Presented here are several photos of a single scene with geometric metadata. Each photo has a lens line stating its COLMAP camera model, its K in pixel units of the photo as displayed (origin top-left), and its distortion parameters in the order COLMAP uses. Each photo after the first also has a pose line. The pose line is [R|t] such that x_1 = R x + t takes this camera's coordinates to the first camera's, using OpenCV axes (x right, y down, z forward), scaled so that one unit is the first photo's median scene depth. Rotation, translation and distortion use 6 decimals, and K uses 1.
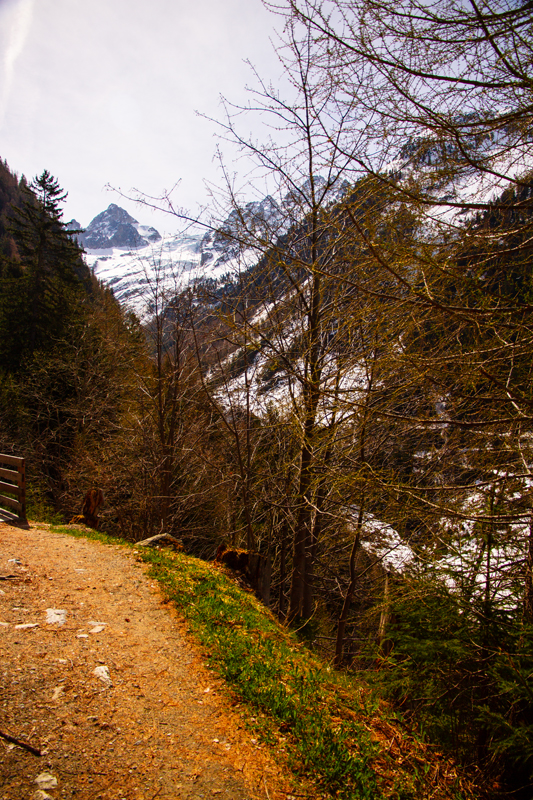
lens RADIAL K [[575.8, 0, 266.5], [0, 575.8, 400.0], [0, 0, 1]] dist [-0.072346, 0.102641]
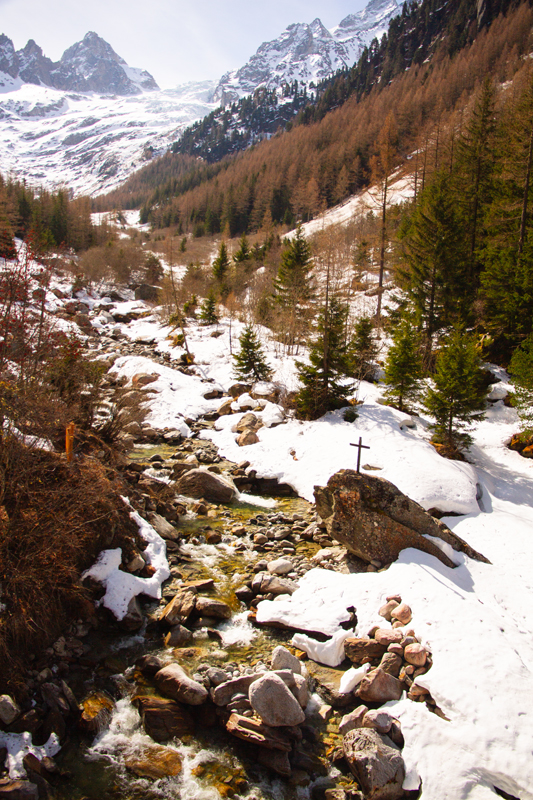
lens RADIAL K [[612.1, 0, 267.2], [0, 612.1, 409.6], [0, 0, 1]] dist [-0.065559, 0.095731]
pose [[0.998779, 0.046792, 0.015849, -0.048838], [-0.048673, 0.986957, 0.153452, -0.002887], [-0.008462, -0.154036, 0.988029, 0.220135]]
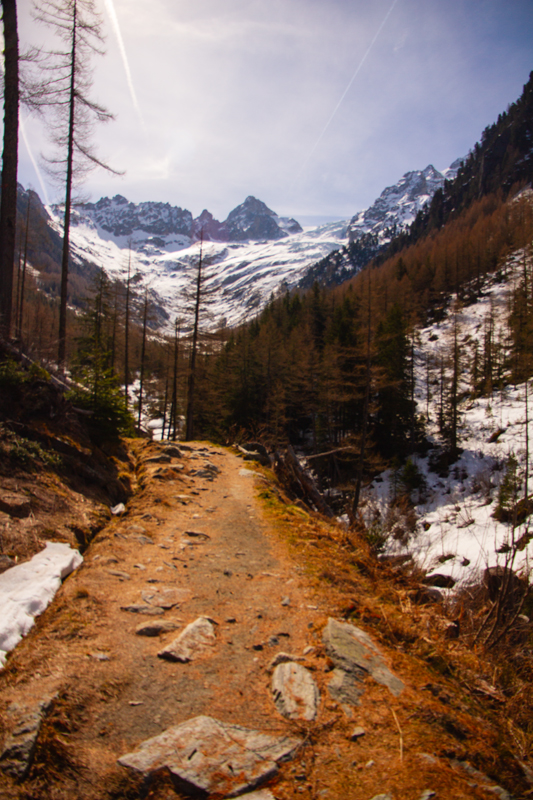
lens RADIAL K [[560.8, 0, 271.8], [0, 560.8, 410.4], [0, 0, 1]] dist [-0.114163, 0.095268]
pose [[0.971668, 0.013535, -0.235964, -0.028644], [-0.013513, 0.999907, 0.001712, -0.002948], [0.235965, 0.001525, 0.971760, 0.191213]]
